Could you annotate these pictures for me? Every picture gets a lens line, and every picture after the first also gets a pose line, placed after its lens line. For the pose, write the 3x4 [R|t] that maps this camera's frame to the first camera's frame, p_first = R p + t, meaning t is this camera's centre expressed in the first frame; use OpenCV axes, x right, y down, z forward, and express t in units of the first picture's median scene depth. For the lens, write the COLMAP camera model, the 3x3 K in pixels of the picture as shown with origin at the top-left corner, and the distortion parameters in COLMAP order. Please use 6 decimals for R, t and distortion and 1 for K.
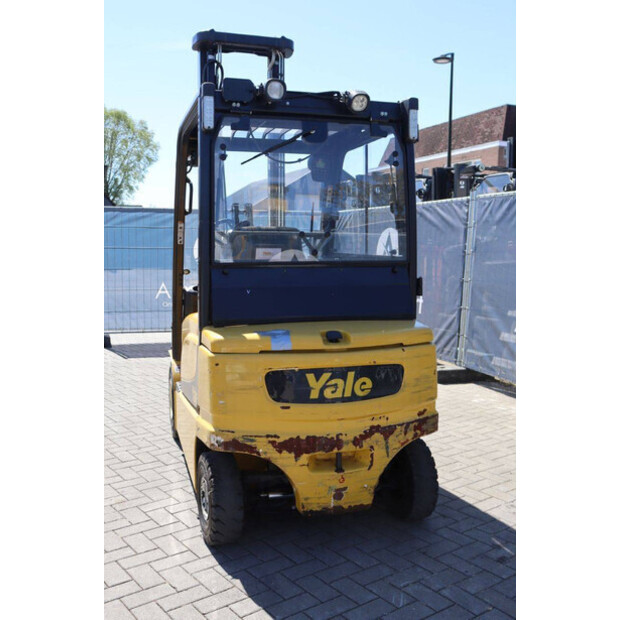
lens RADIAL K [[652.9, 0, 310.0], [0, 652.9, 310.0], [0, 0, 1]] dist [-0.094455, 0.220607]
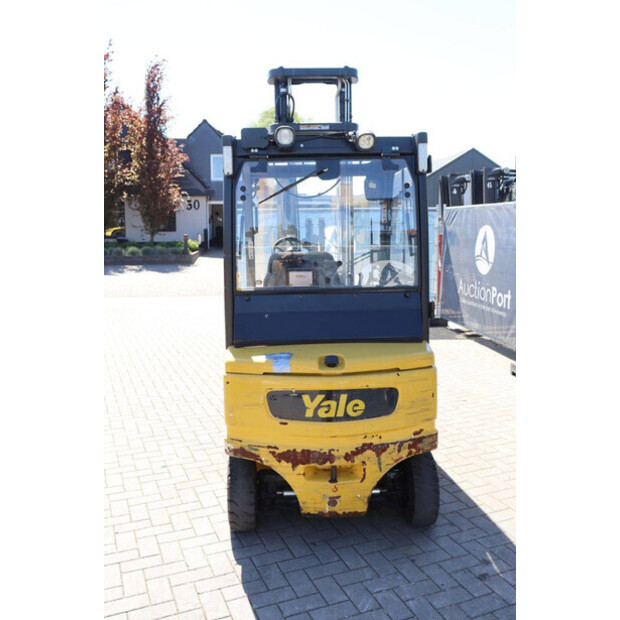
lens RADIAL K [[589.1, 0, 310.0], [0, 589.1, 310.0], [0, 0, 1]] dist [-0.117796, 0.148476]
pose [[0.966067, 0.017633, -0.257690, 0.253993], [-0.005606, 0.998863, 0.047332, -0.091613], [0.258232, -0.044281, 0.965068, 0.033765]]
